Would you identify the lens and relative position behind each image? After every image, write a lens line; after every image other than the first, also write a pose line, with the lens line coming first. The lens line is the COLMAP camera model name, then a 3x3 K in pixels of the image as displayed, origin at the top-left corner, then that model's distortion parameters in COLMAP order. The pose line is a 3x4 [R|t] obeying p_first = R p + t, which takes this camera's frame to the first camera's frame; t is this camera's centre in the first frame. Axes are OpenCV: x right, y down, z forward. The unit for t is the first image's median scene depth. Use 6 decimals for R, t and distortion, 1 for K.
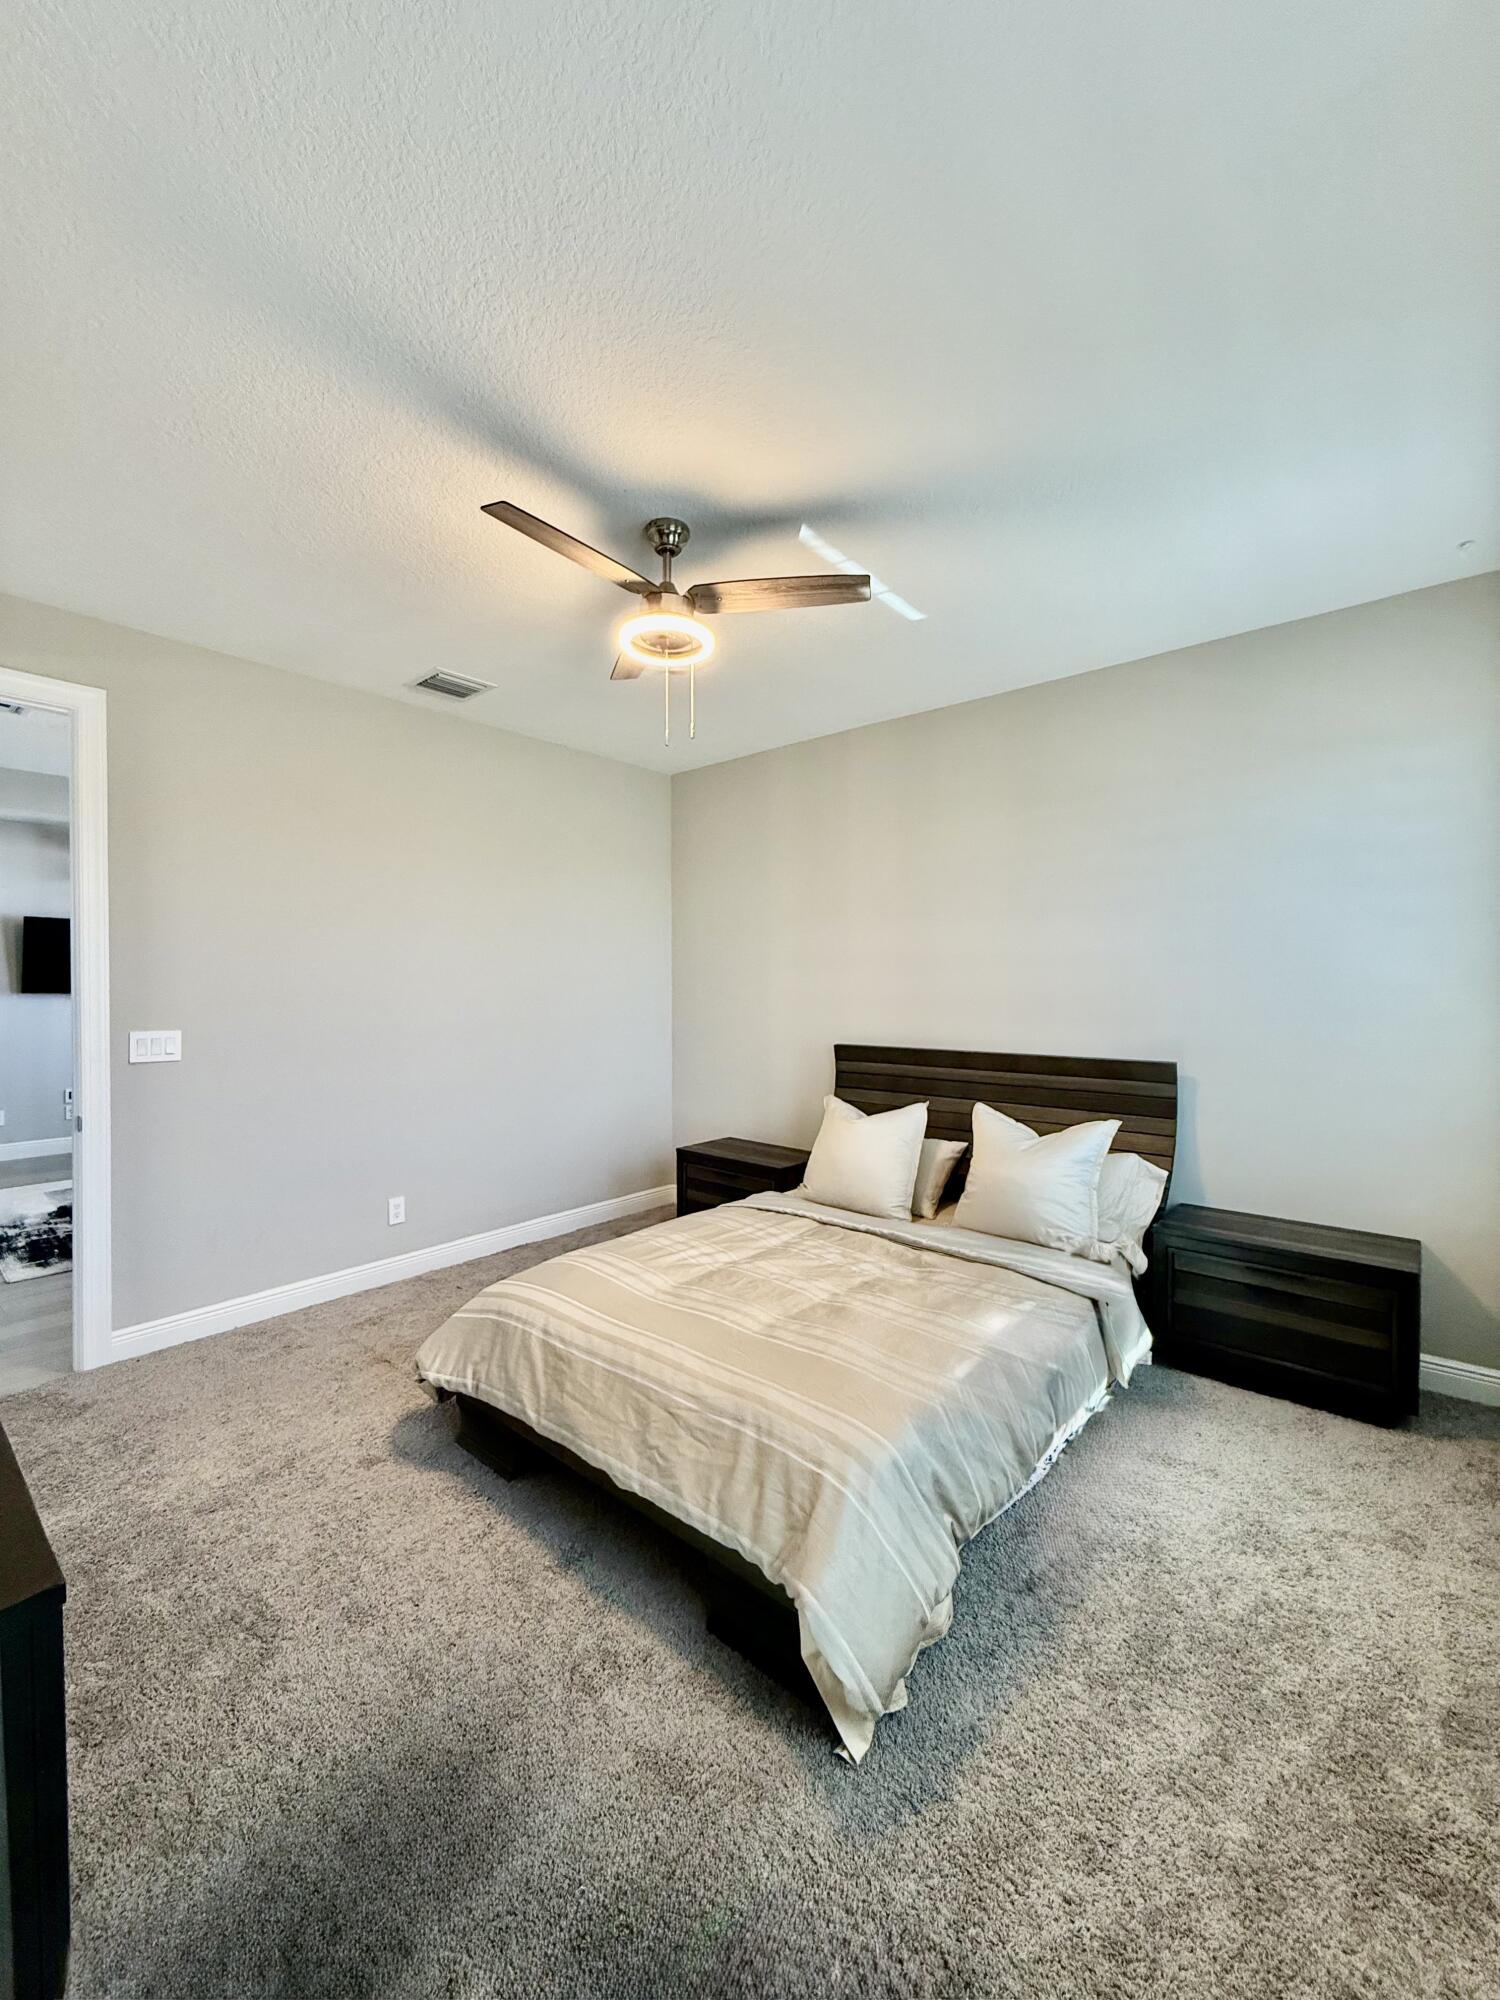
lens RADIAL K [[793.1, 0, 752.0], [0, 793.1, 992.1], [0, 0, 1]] dist [0.000427, 0.000239]
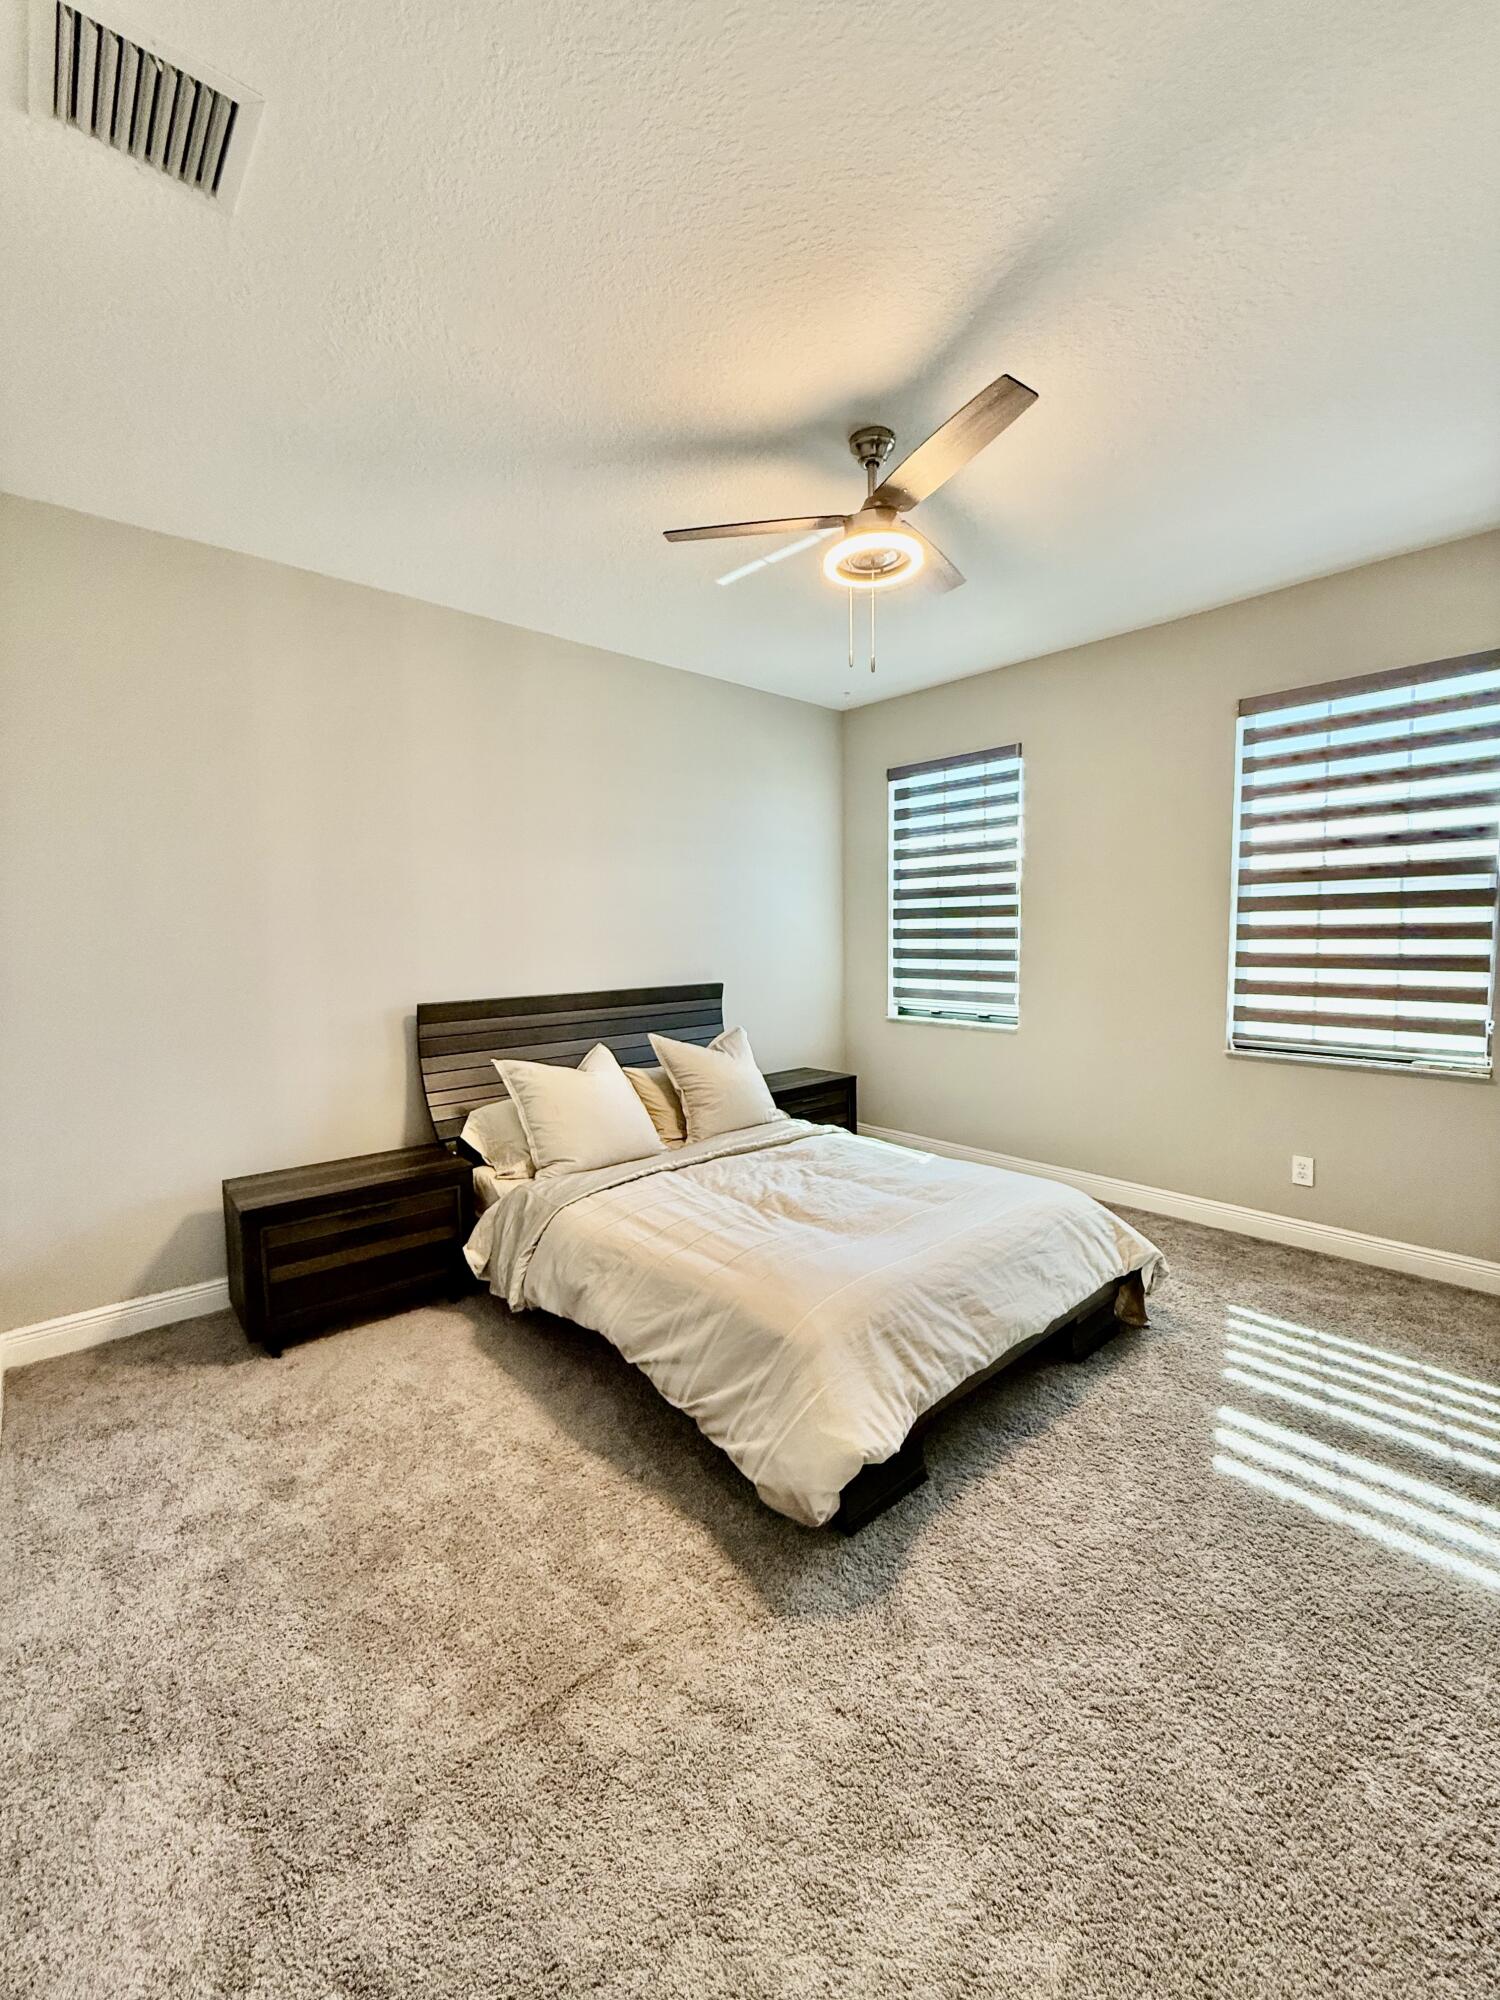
lens RADIAL K [[793.1, 0, 752.0], [0, 793.1, 992.1], [0, 0, 1]] dist [0.000427, 0.000239]
pose [[0.126085, -0.076958, 0.989030, -0.829562], [0.019368, 0.996987, 0.075108, 0.002607], [-0.991830, 0.009686, 0.127196, 0.764925]]
